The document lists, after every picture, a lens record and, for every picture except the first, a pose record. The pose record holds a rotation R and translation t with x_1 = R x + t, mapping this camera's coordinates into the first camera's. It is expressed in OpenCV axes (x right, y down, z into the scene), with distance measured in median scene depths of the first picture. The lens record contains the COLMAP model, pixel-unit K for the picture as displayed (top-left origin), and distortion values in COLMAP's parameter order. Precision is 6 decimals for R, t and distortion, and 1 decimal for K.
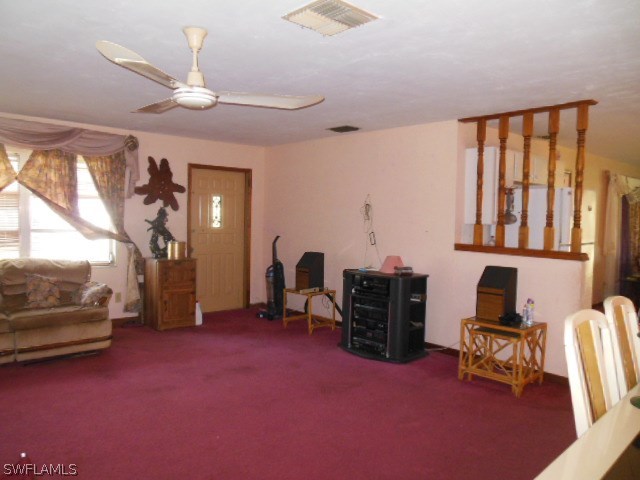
lens RADIAL K [[493.0, 0, 320.5], [0, 493.0, 241.5], [0, 0, 1]] dist [0.007716, 0.005448]
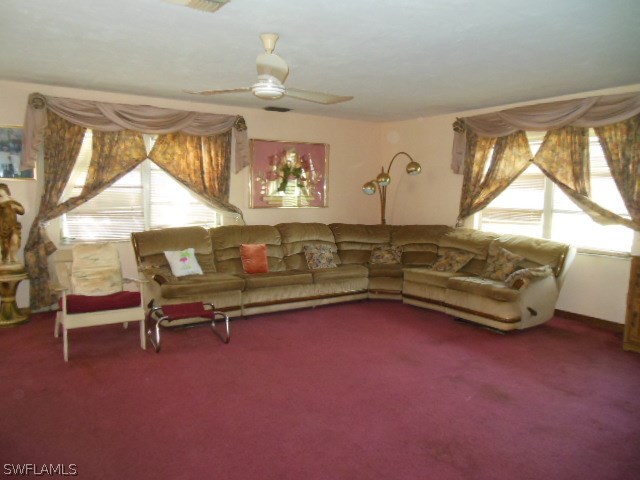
lens RADIAL K [[493.0, 0, 320.4], [0, 493.0, 244.1], [0, 0, 1]] dist [0.007716, 0.005448]
pose [[-0.155196, 0.077390, -0.984848, 0.218994], [-0.075761, 0.993058, 0.089974, -0.004358], [0.984974, 0.088576, -0.148255, 0.305692]]
